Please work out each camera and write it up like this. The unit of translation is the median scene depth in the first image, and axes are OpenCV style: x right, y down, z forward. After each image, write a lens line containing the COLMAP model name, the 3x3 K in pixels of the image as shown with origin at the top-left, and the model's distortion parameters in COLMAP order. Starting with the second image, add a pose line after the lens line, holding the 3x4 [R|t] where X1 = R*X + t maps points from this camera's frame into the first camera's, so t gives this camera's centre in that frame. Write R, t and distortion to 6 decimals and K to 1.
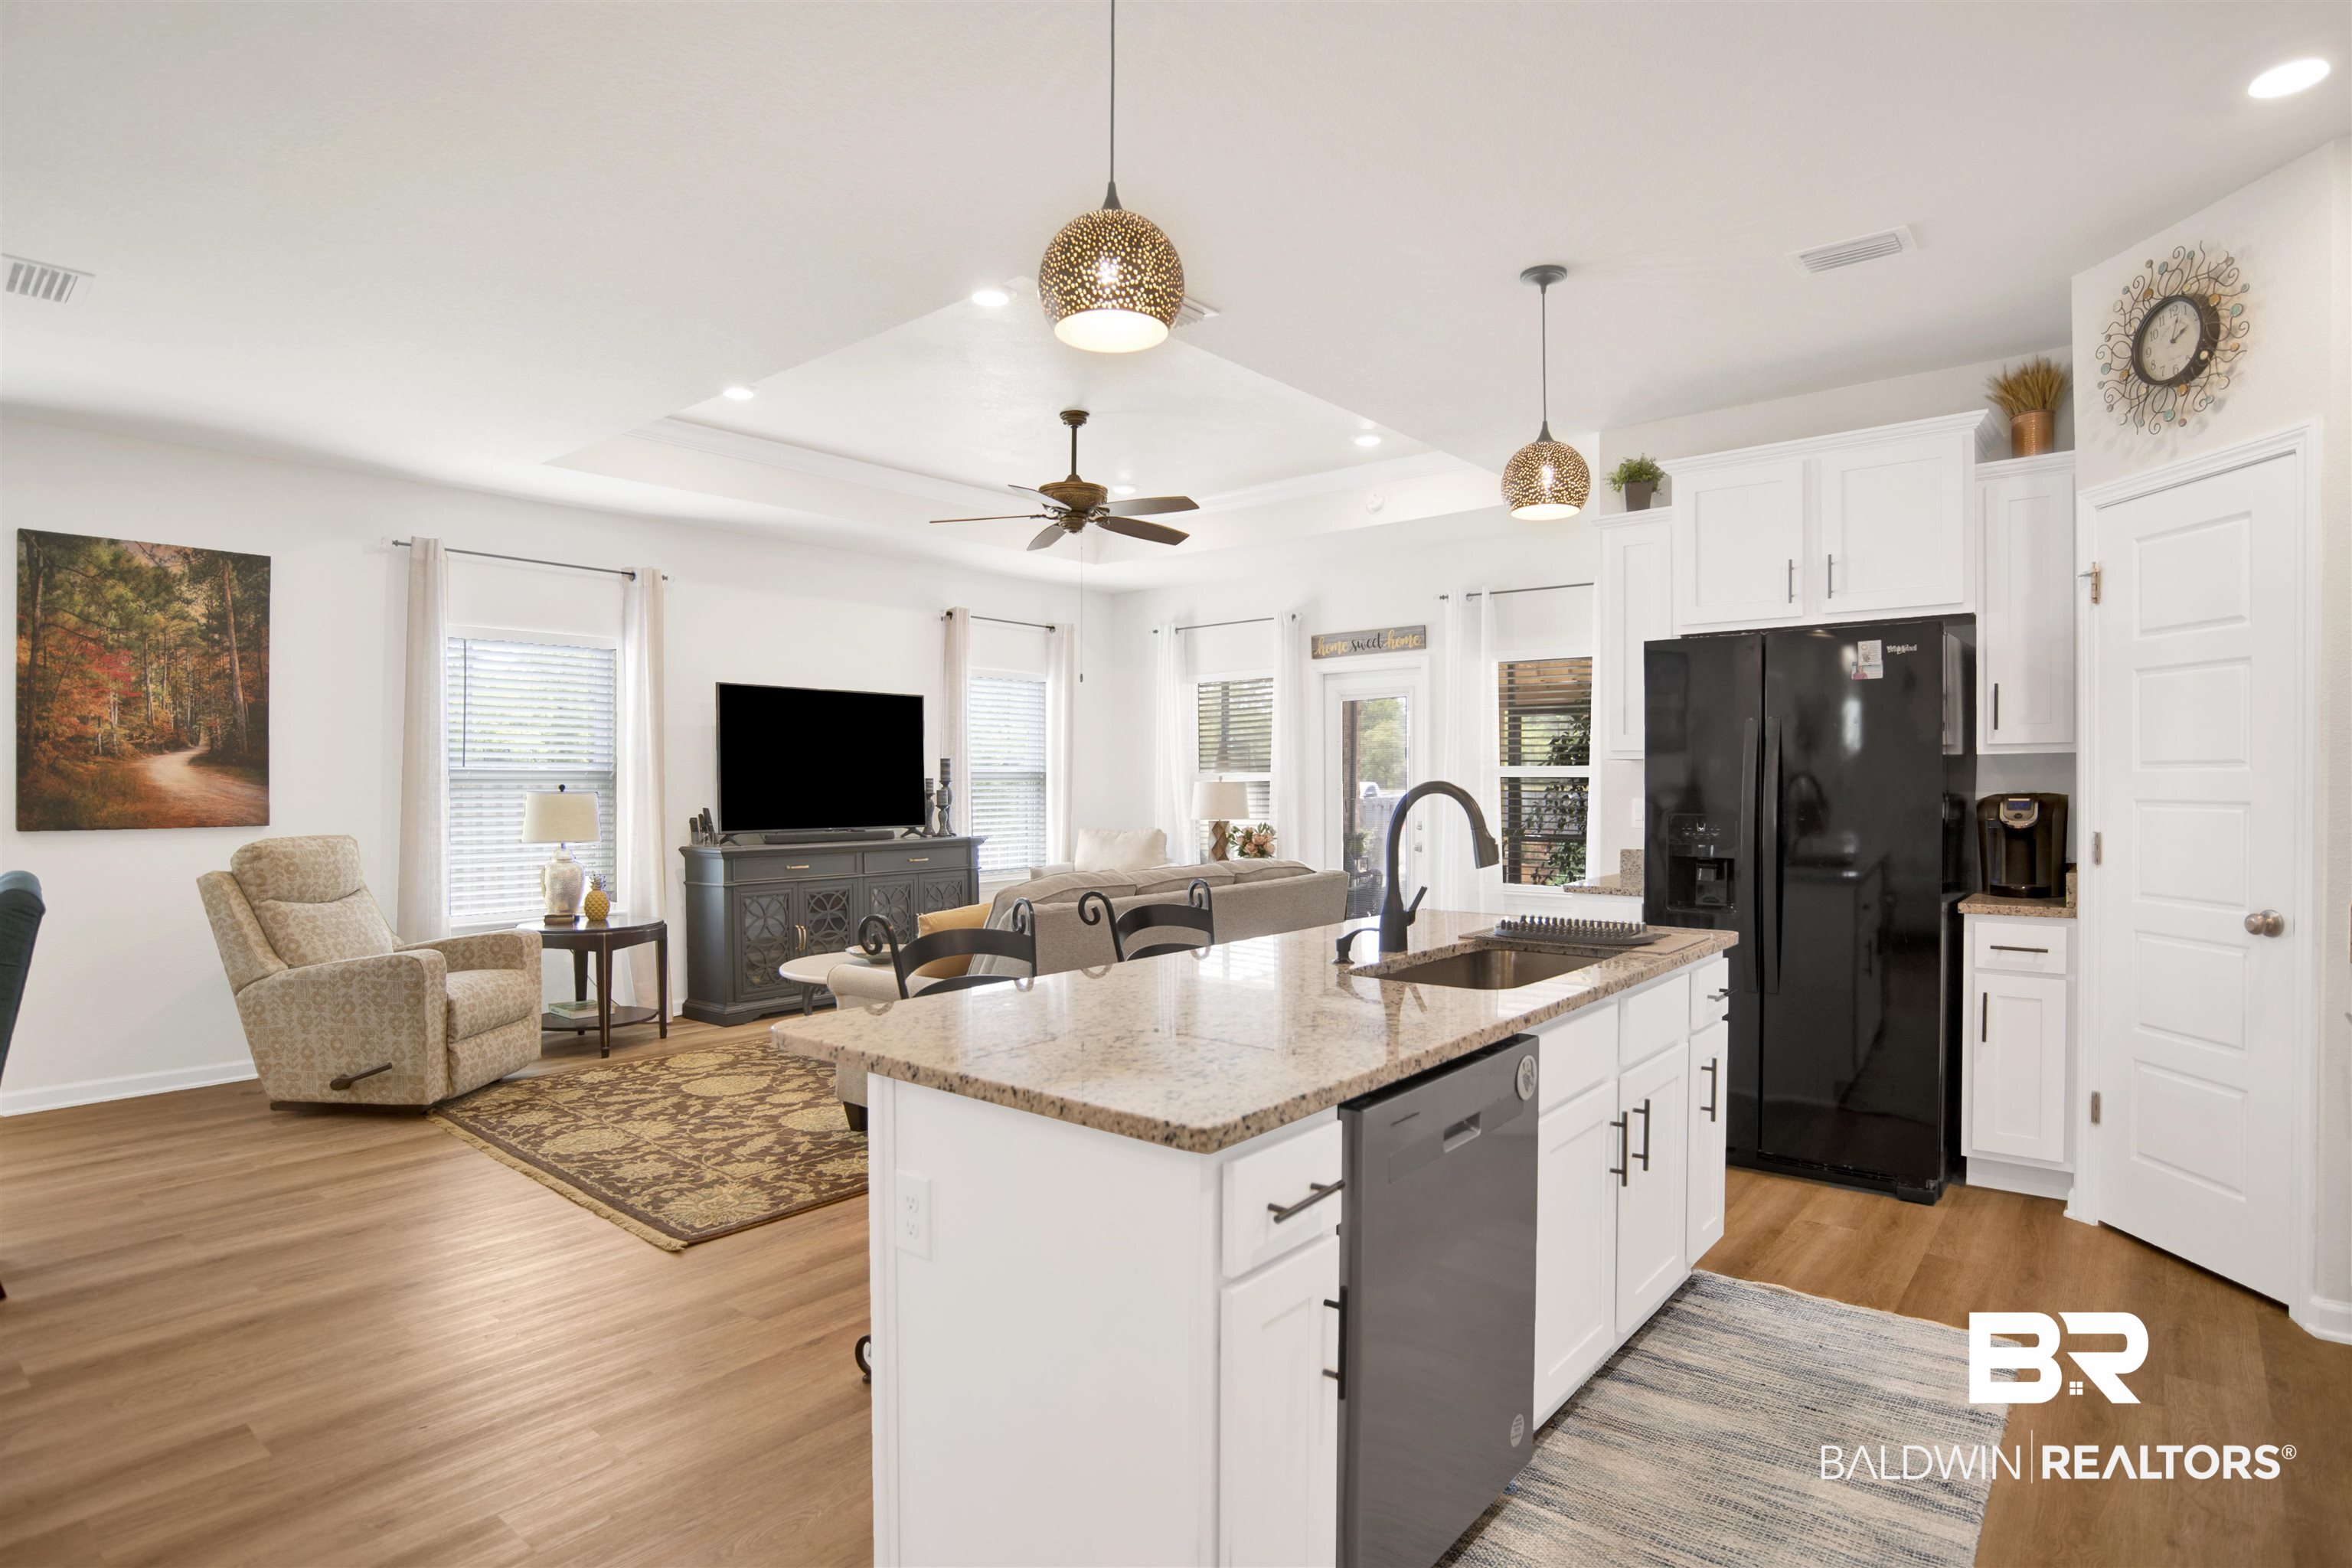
lens RADIAL K [[1233.0, 0, 1176.0], [0, 1233.0, 784.0], [0, 0, 1]] dist [-0.067134, 0.020750]
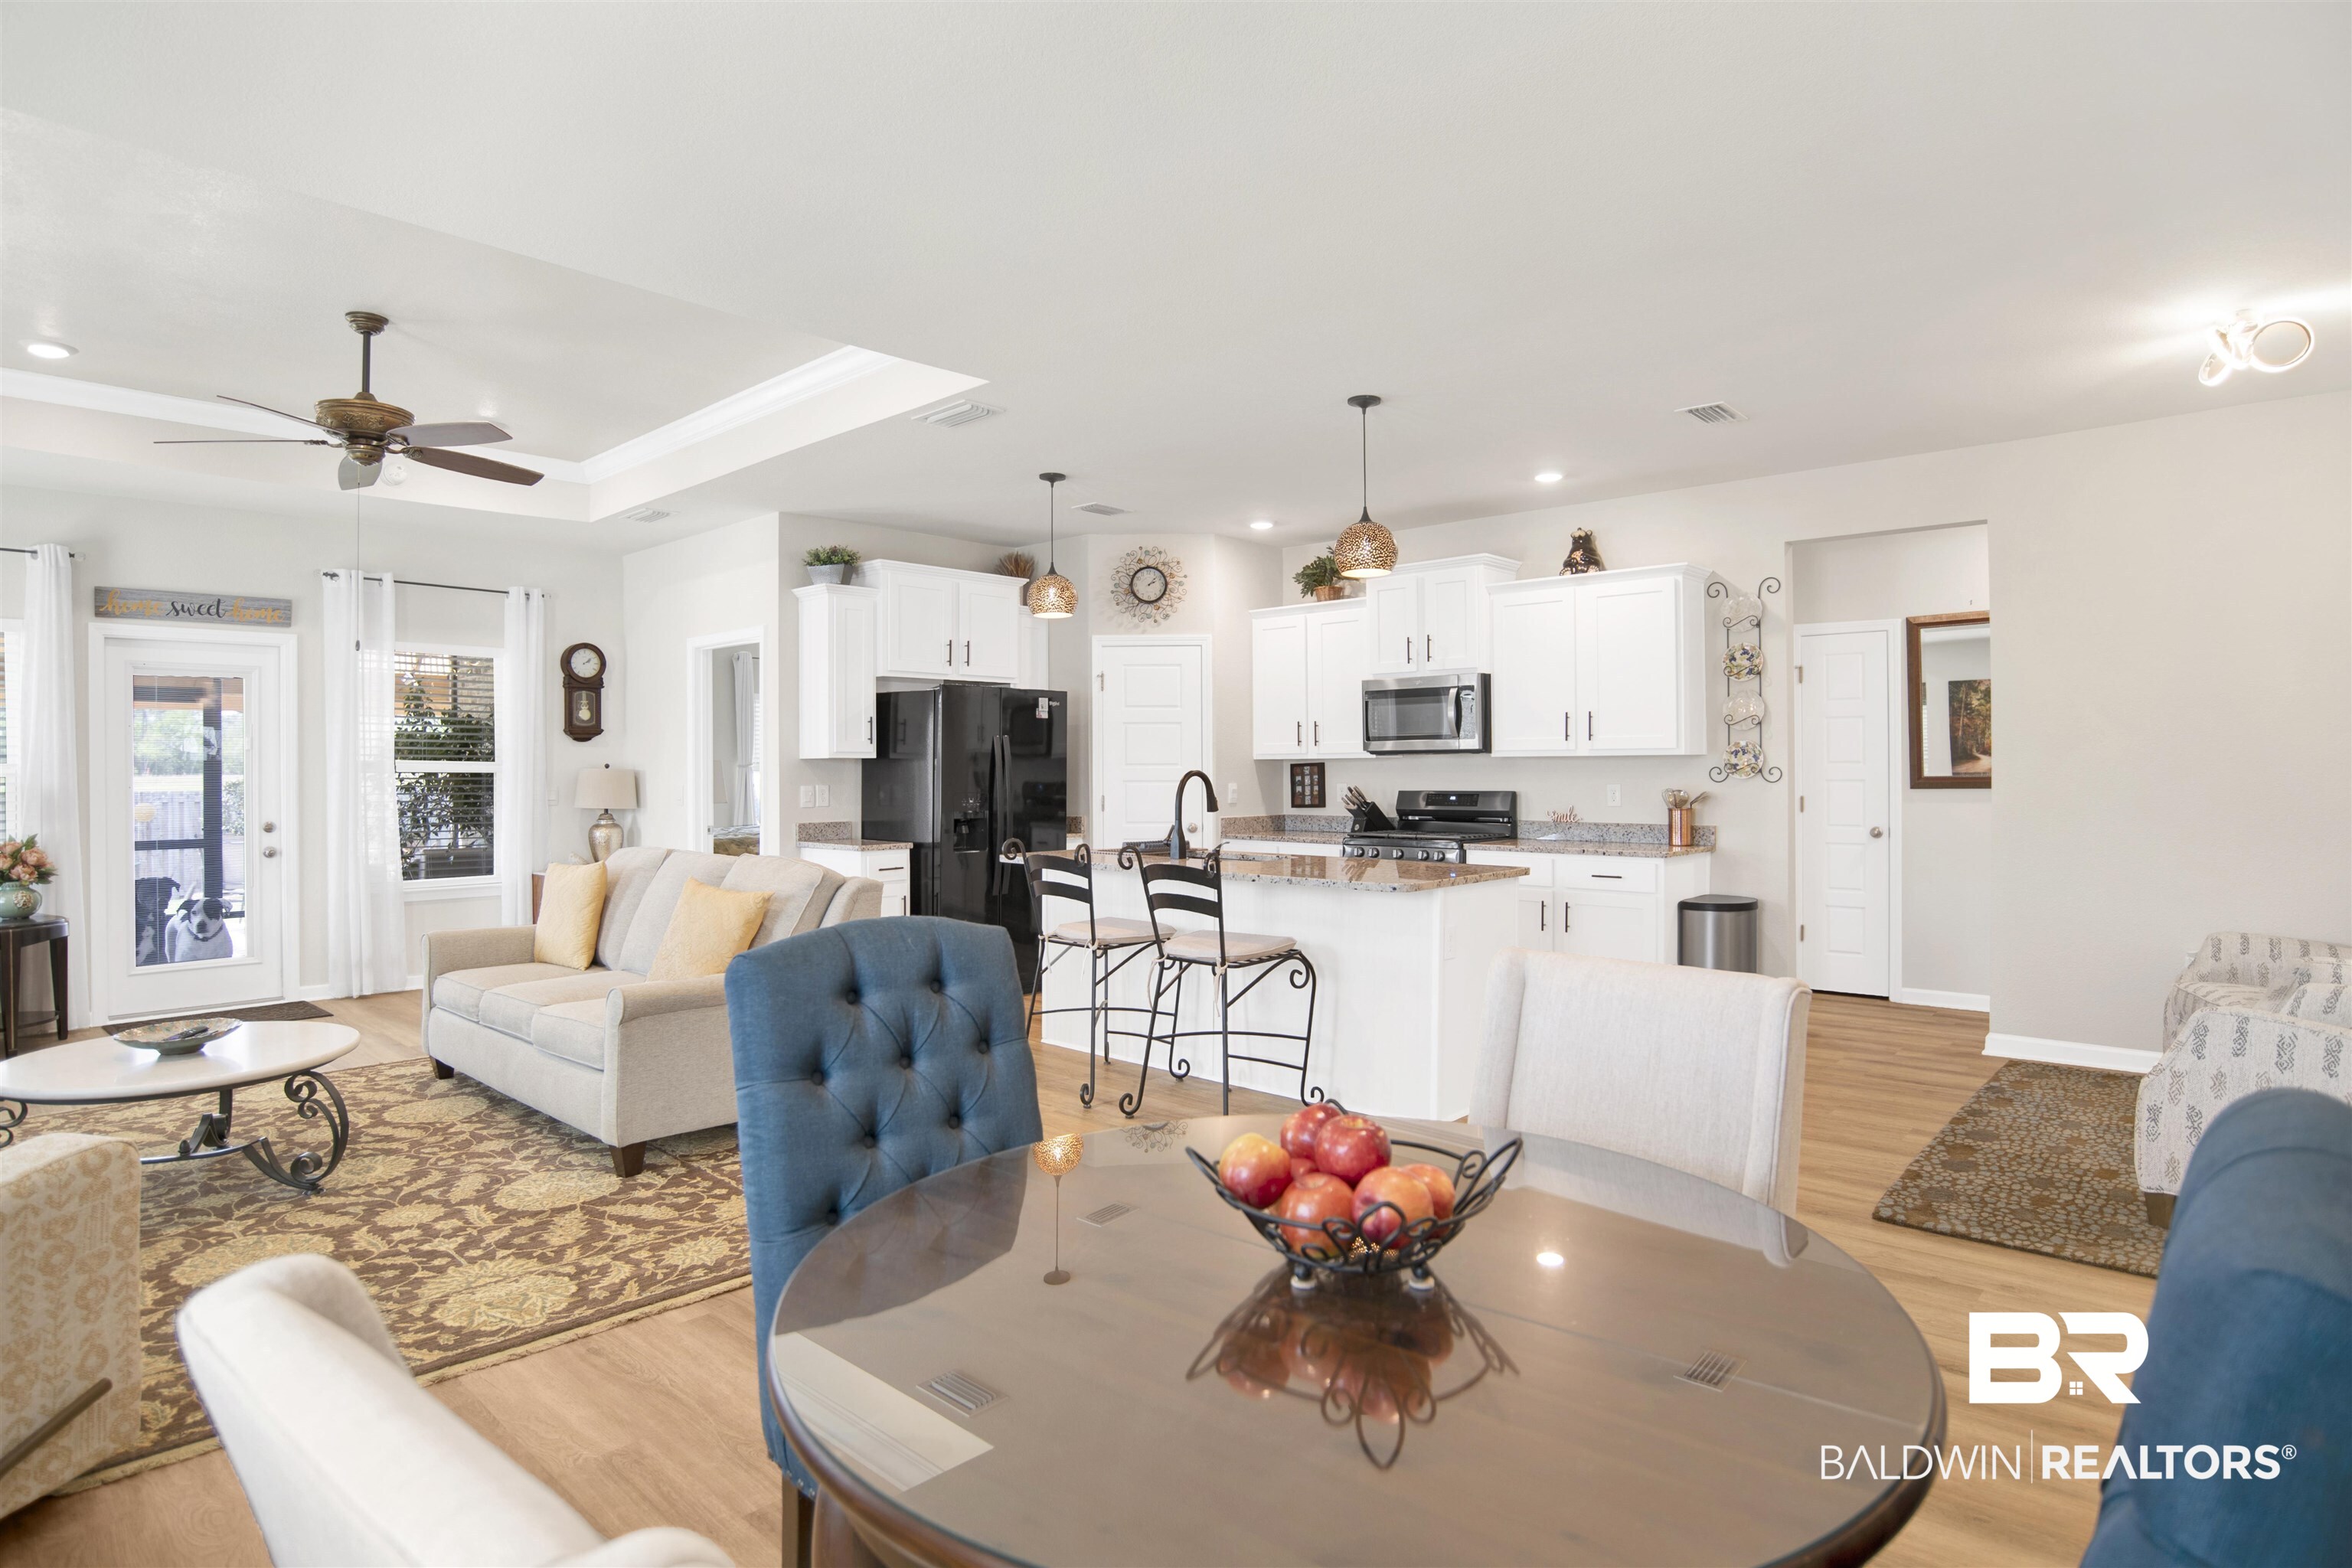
lens RADIAL K [[1233.0, 0, 1176.0], [0, 1233.0, 784.0], [0, 0, 1]] dist [-0.067134, 0.020750]
pose [[0.052904, -0.007210, 0.998574, -1.014390], [0.006530, 0.999955, 0.006874, 0.002328], [-0.998578, 0.006157, 0.052949, 0.525140]]
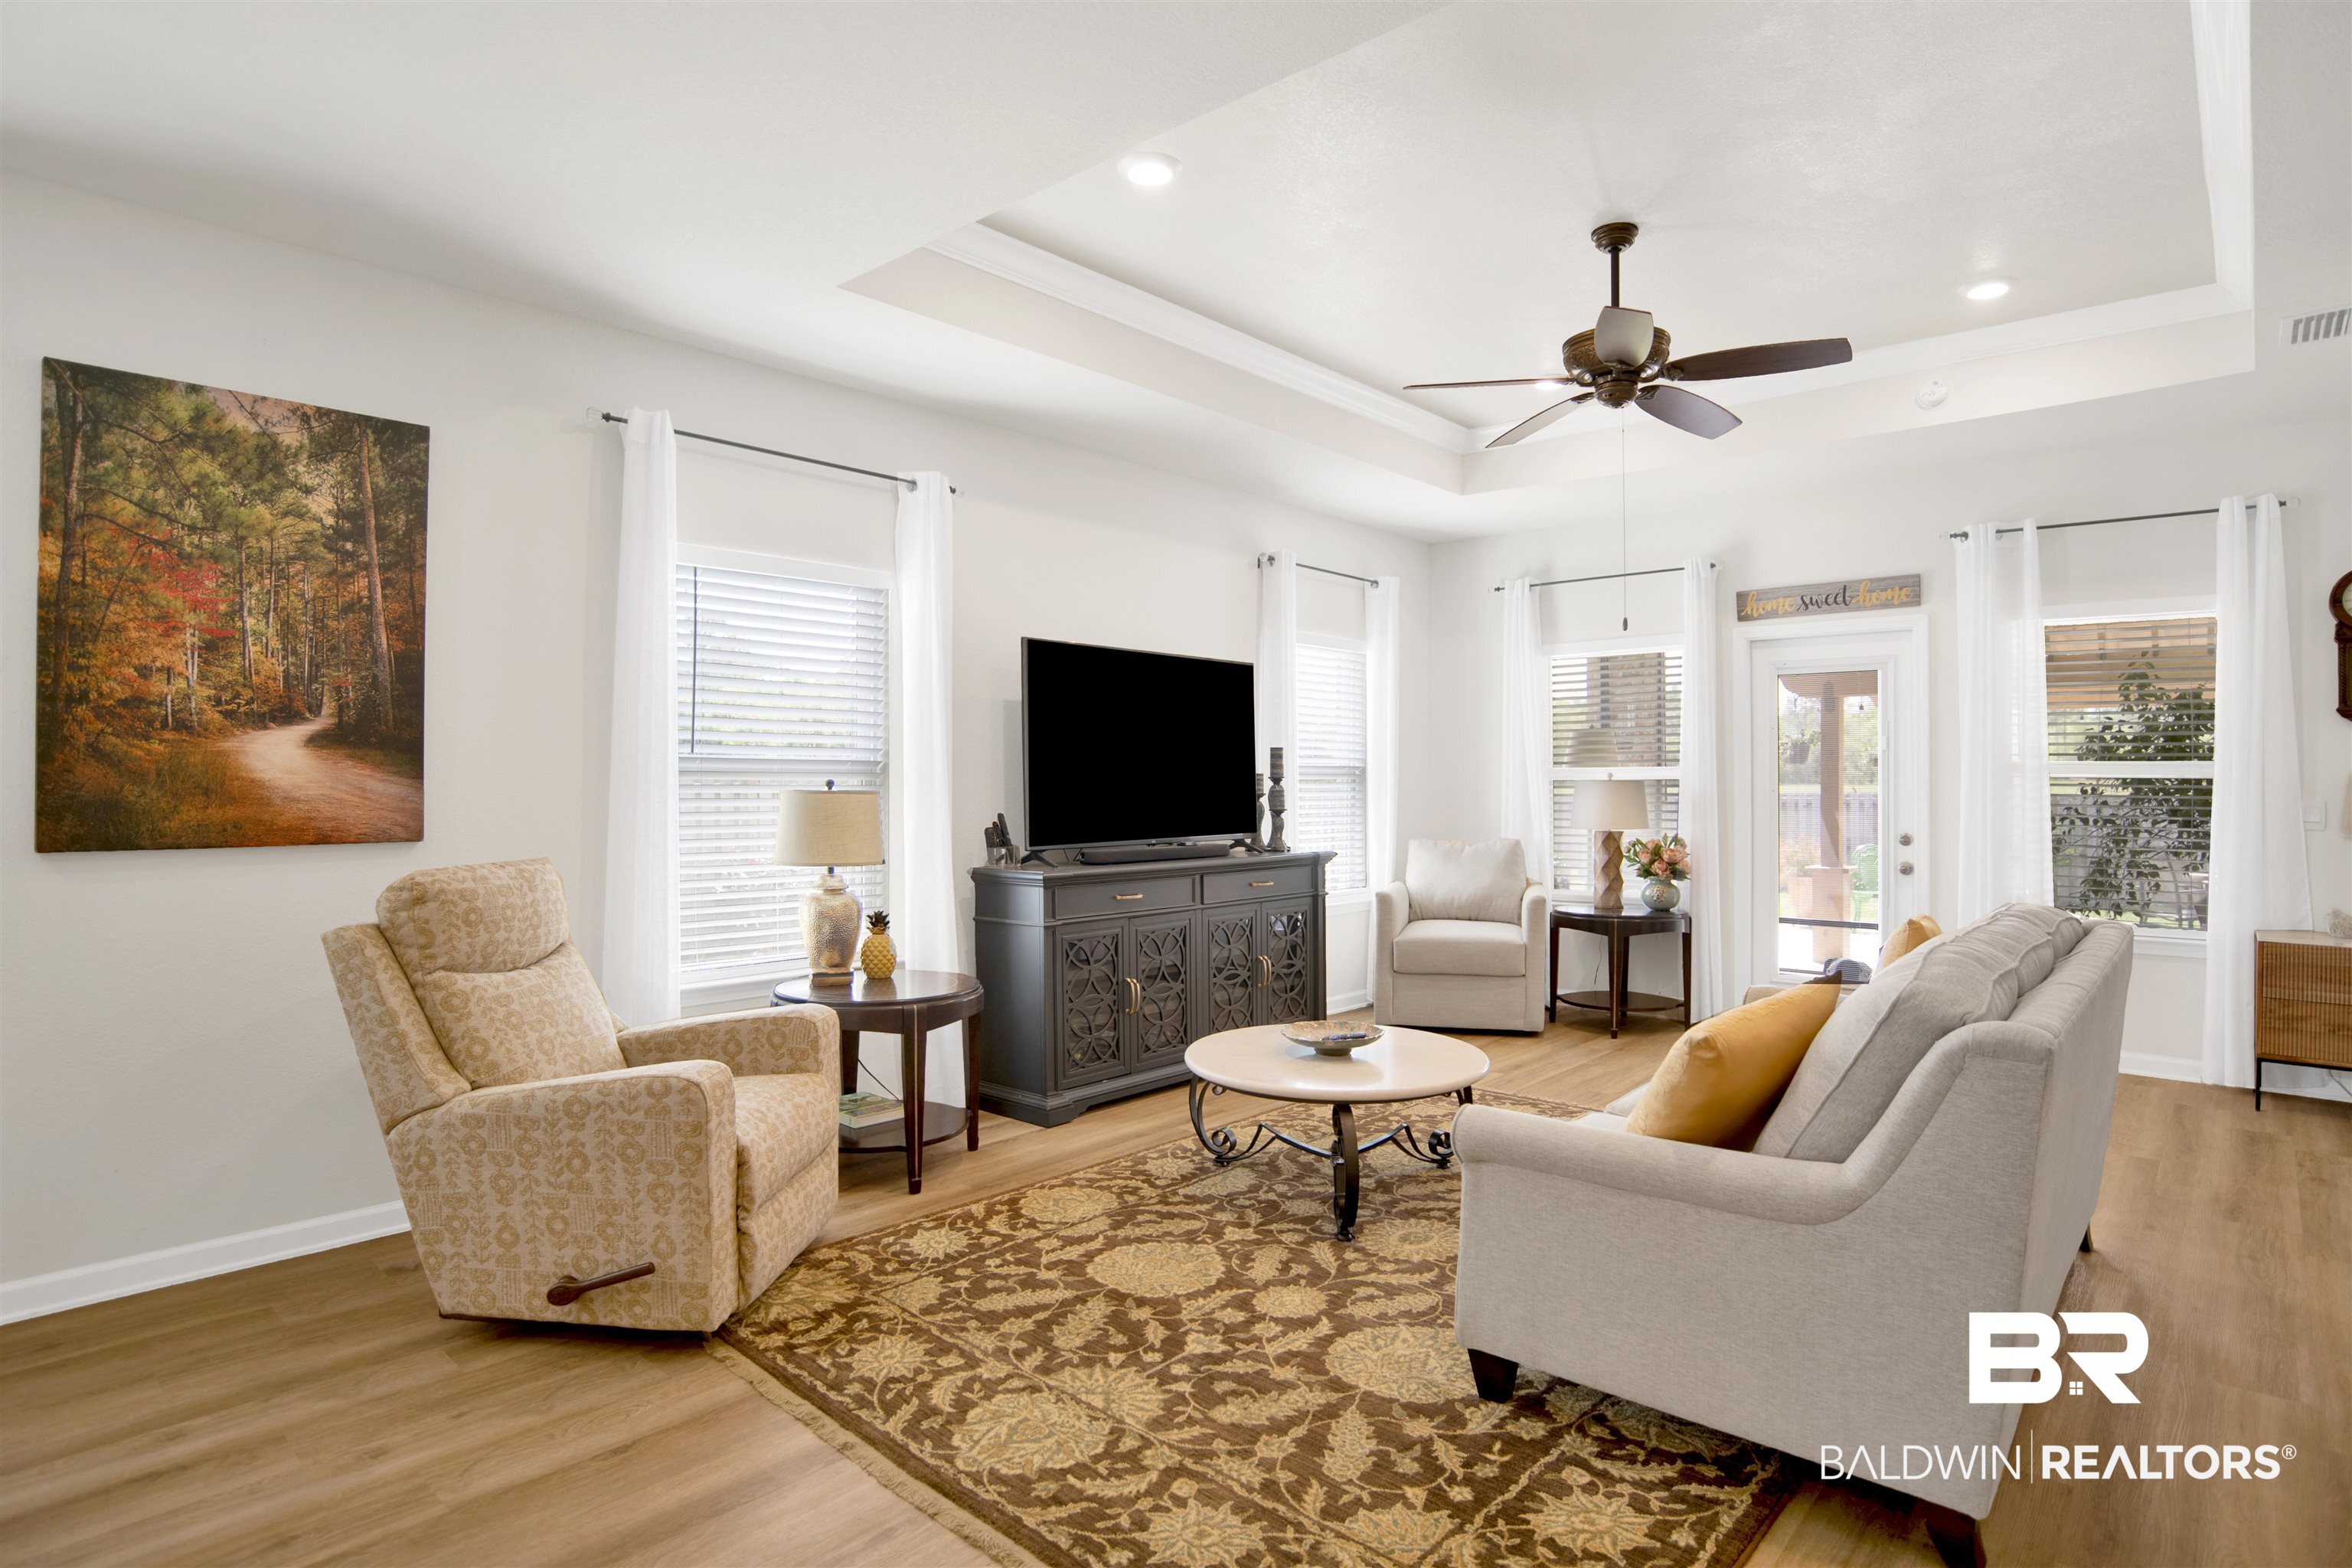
lens RADIAL K [[1230.3, 0, 1178.2], [0, 1230.3, 777.4], [0, 0, 1]] dist [-0.071423, 0.023214]
pose [[0.998854, 0.005125, -0.047579, -0.352364], [-0.005263, 0.999982, -0.002784, -0.000140], [0.047564, 0.003031, 0.998864, 0.406567]]
